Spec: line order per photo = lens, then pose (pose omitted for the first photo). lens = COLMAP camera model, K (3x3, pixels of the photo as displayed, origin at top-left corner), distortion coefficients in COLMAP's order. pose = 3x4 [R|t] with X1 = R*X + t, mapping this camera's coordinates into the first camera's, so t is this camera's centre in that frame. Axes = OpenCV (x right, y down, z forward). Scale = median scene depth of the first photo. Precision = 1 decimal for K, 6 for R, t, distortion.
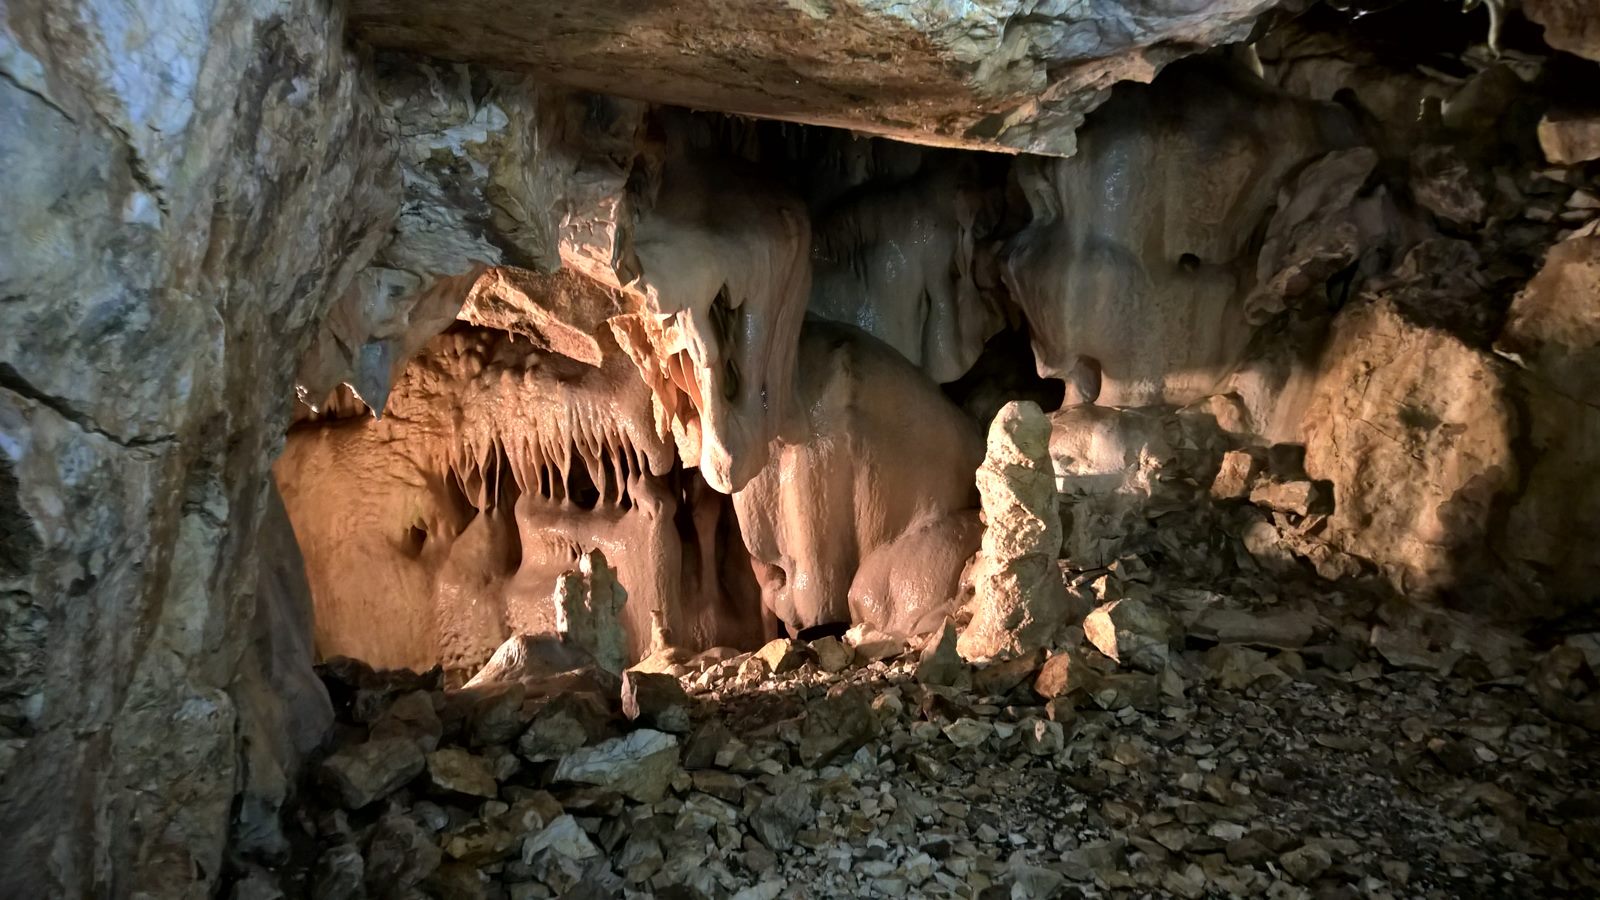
lens RADIAL K [[1156.0, 0, 803.9], [0, 1156.0, 440.8], [0, 0, 1]] dist [0.075155, -0.056474]
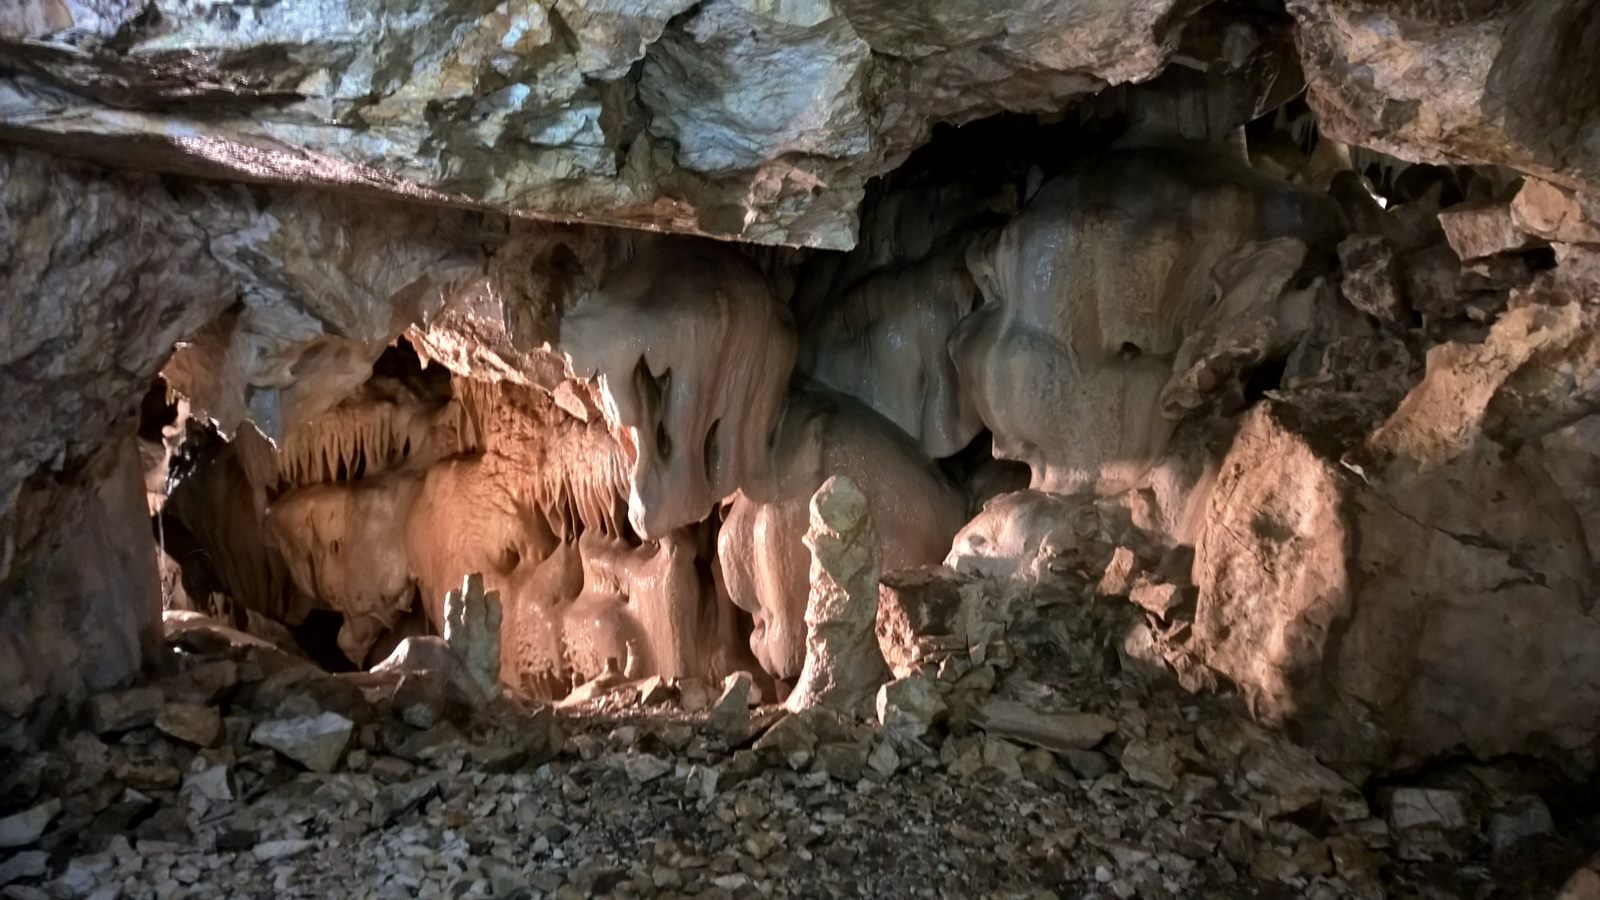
lens RADIAL K [[1156.0, 0, 803.9], [0, 1156.0, 440.8], [0, 0, 1]] dist [0.075155, -0.056474]
pose [[0.930644, 0.065163, -0.360077, 0.466176], [-0.084189, 0.995748, -0.037394, -0.020586], [0.356110, 0.065115, 0.932173, 0.001595]]
